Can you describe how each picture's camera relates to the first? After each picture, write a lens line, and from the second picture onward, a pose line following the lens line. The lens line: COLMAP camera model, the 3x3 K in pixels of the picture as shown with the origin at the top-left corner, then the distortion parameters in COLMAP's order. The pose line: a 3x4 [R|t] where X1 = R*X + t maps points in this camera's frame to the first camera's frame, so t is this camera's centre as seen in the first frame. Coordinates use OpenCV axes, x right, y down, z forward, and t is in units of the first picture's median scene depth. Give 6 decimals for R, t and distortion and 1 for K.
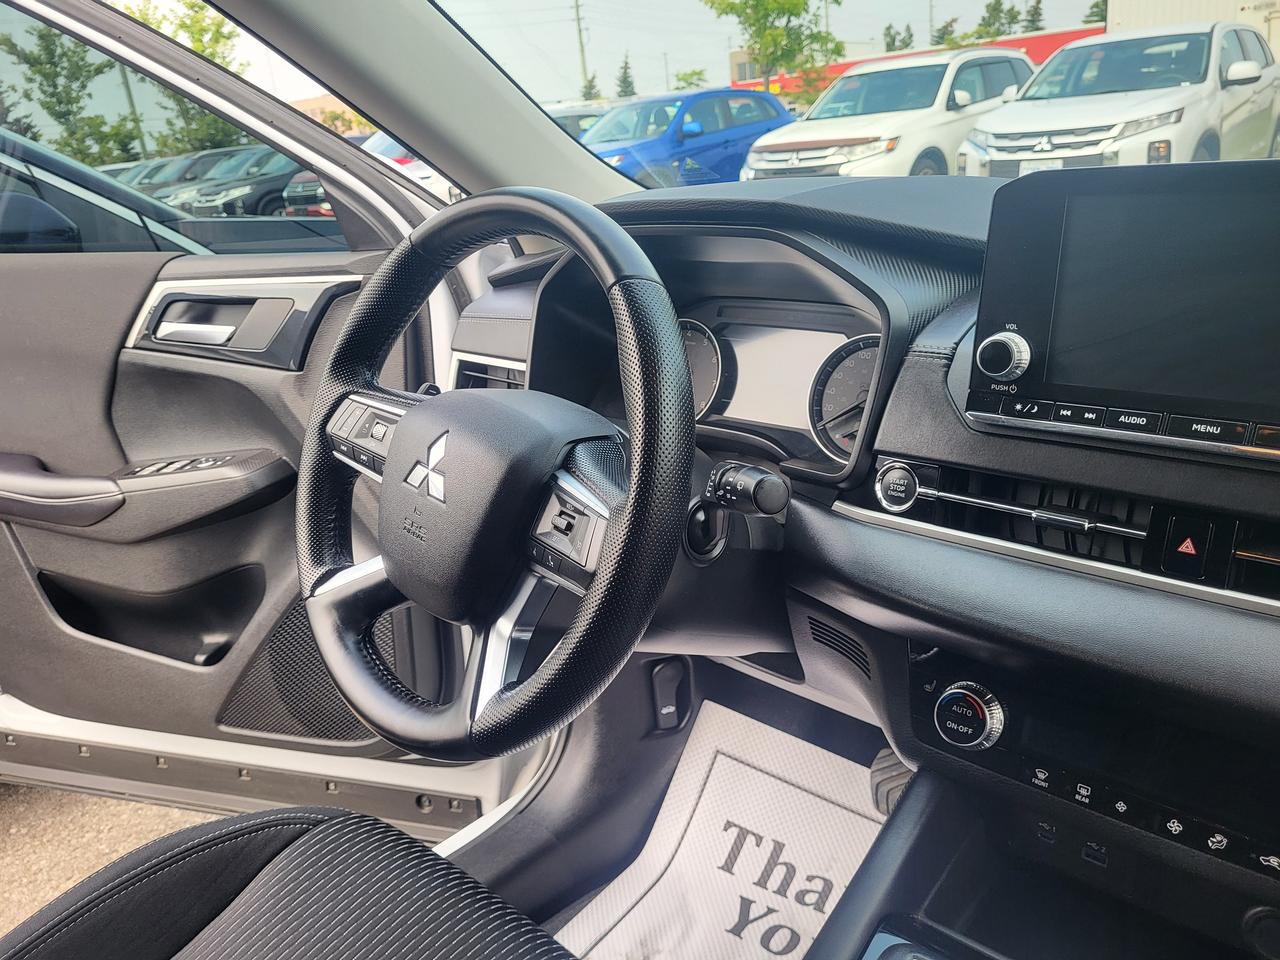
lens RADIAL K [[974.5, 0, 638.8], [0, 974.5, 473.3], [0, 0, 1]] dist [0.049044, -0.055557]
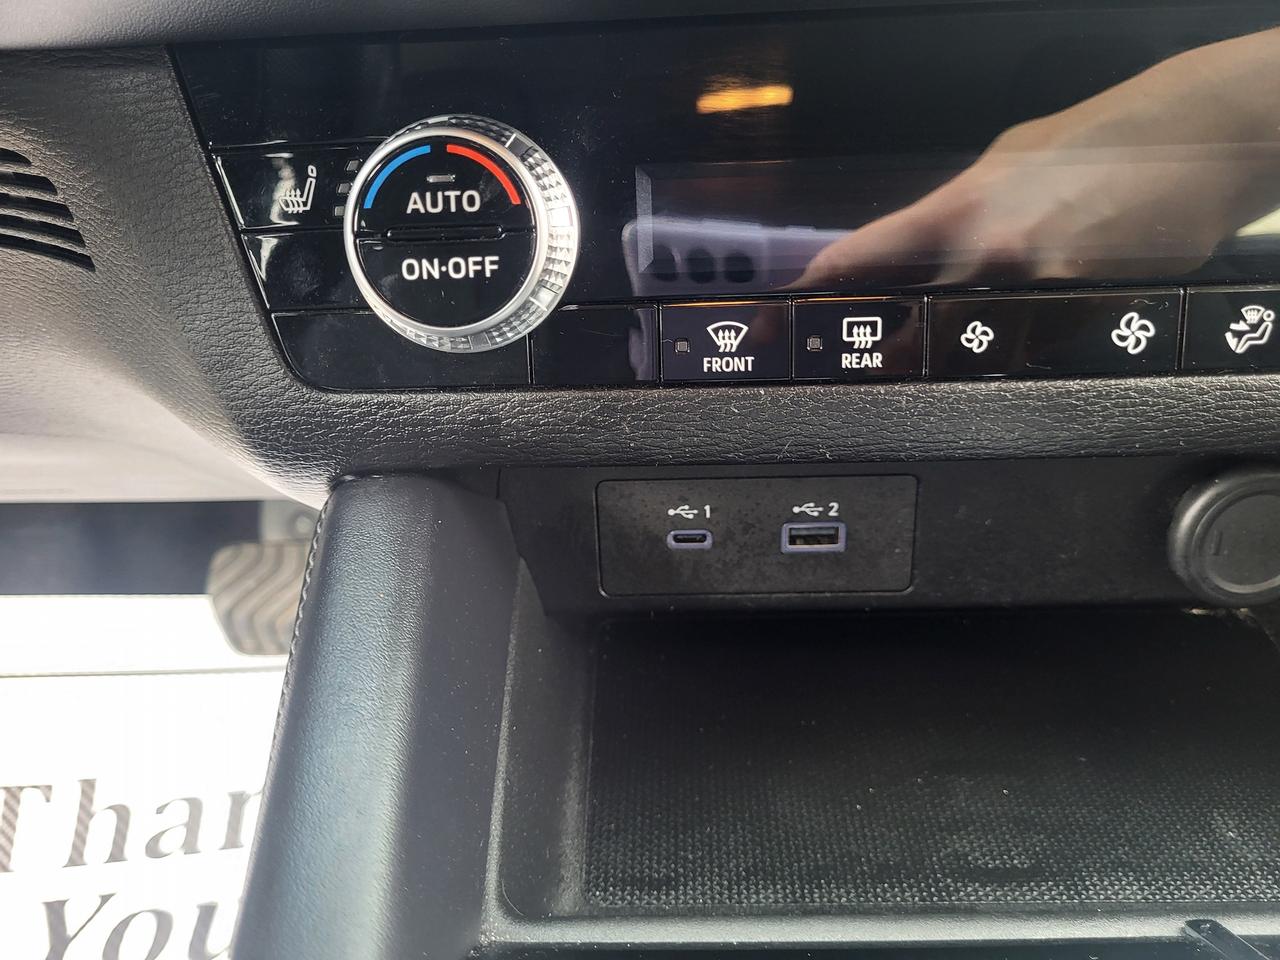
lens RADIAL K [[998.1, 0, 633.9], [0, 998.1, 482.1], [0, 0, 1]] dist [0.002840, -0.036888]
pose [[0.742208, -0.314744, 0.591662, 0.179108], [0.192315, 0.945751, 0.261859, 0.249677], [-0.641984, -0.080568, 0.762474, 0.740233]]
